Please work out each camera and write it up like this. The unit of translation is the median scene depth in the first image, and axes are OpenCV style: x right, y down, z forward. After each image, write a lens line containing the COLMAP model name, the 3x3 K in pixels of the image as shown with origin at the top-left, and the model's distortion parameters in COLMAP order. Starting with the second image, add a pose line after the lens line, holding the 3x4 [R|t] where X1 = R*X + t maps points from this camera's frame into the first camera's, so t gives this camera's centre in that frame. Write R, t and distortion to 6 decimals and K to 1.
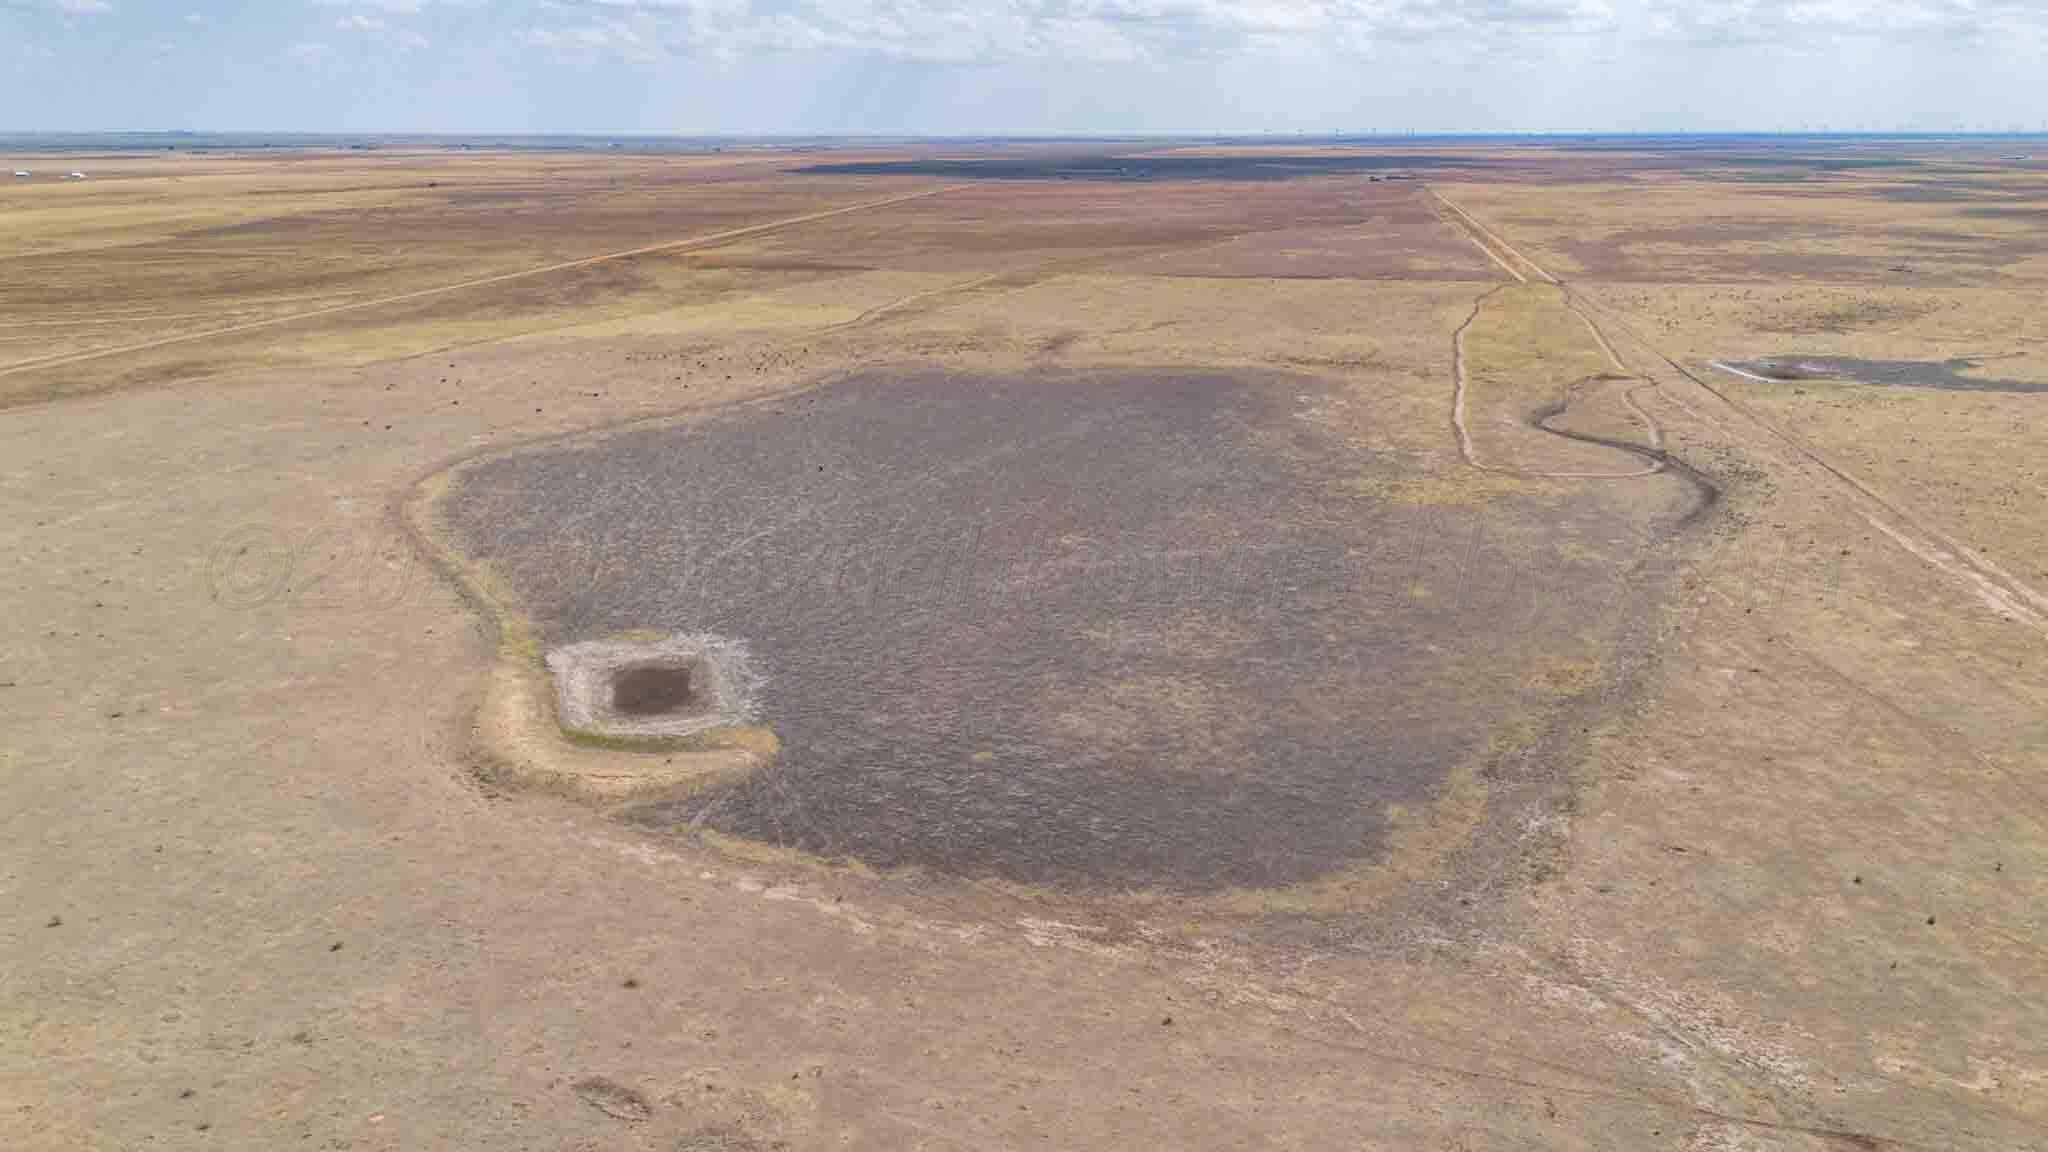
lens RADIAL K [[1456.9, 0, 1024.8], [0, 1456.9, 567.6], [0, 0, 1]] dist [0.065500, -0.063691]
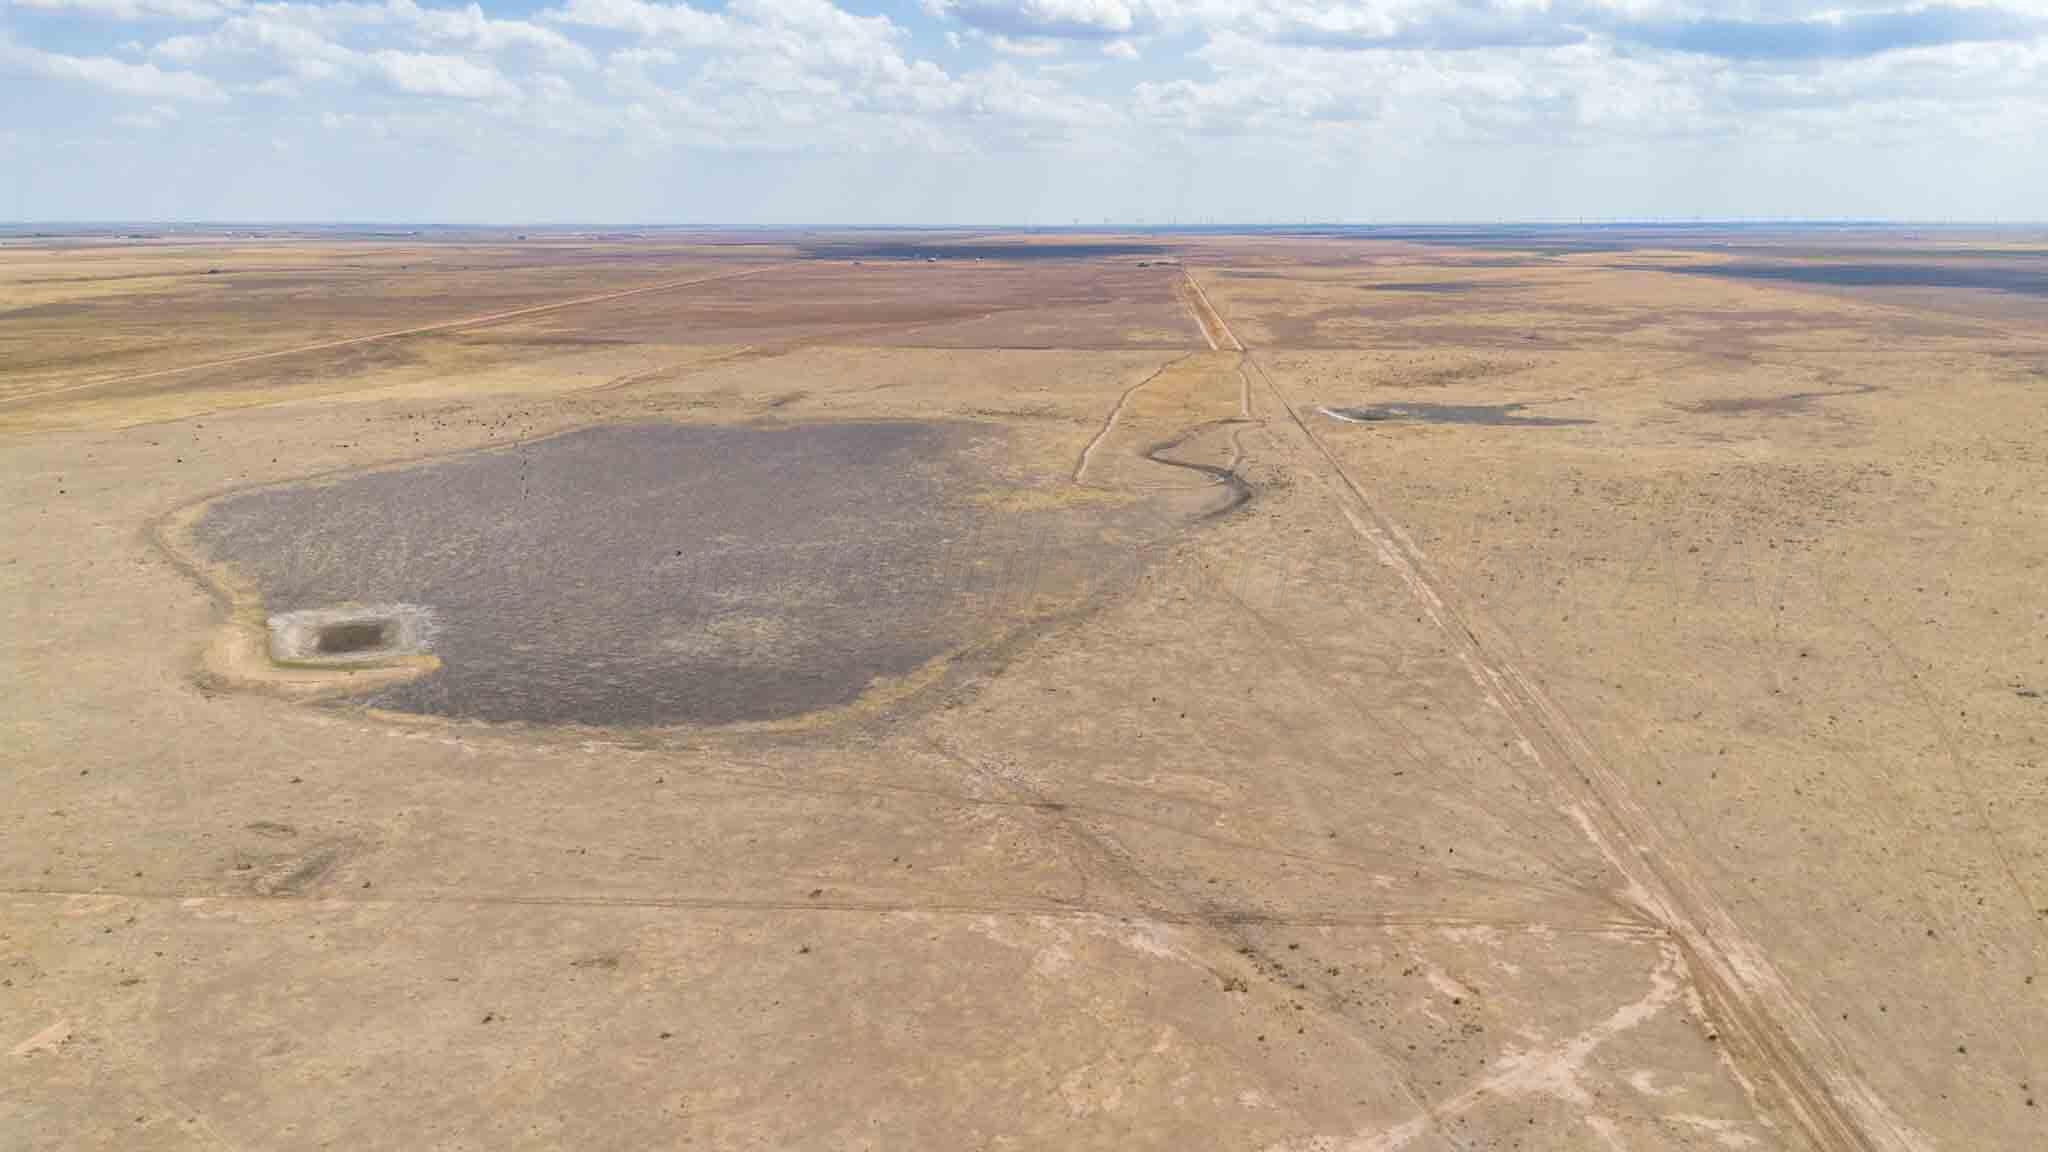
lens RADIAL K [[1456.9, 0, 1024.8], [0, 1456.9, 567.6], [0, 0, 1]] dist [0.065500, -0.063691]
pose [[0.992958, -0.027699, 0.115184, 0.137119], [0.034155, 0.997932, -0.054458, 0.081001], [-0.113438, 0.058008, 0.991850, -0.264849]]
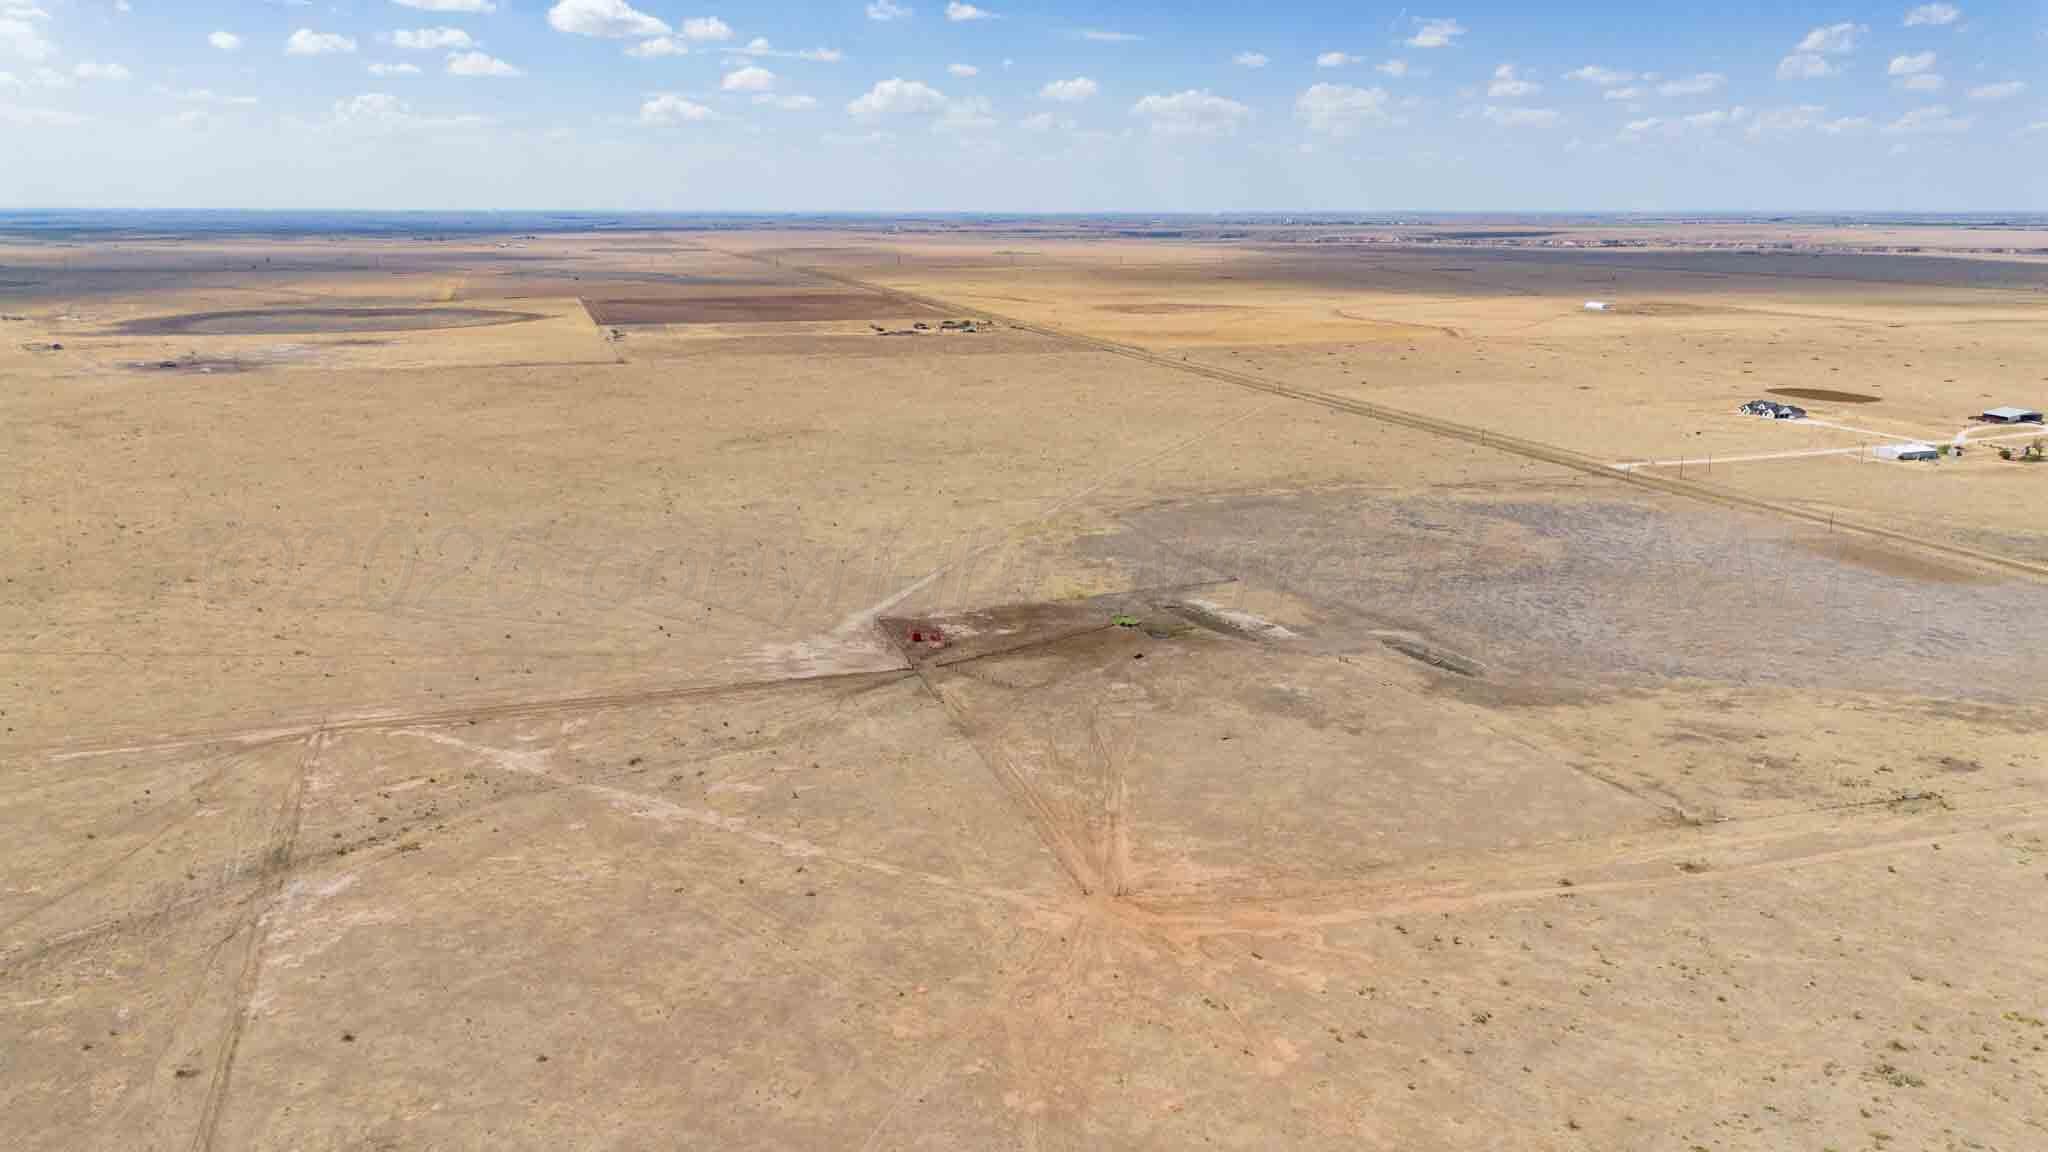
lens RADIAL K [[1456.9, 0, 1024.8], [0, 1456.9, 567.6], [0, 0, 1]] dist [0.065500, -0.063691]
pose [[-0.494372, -0.211755, 0.843063, -0.364423], [0.248473, 0.894981, 0.370500, -0.070698], [-0.832981, 0.392643, -0.389838, 0.226804]]
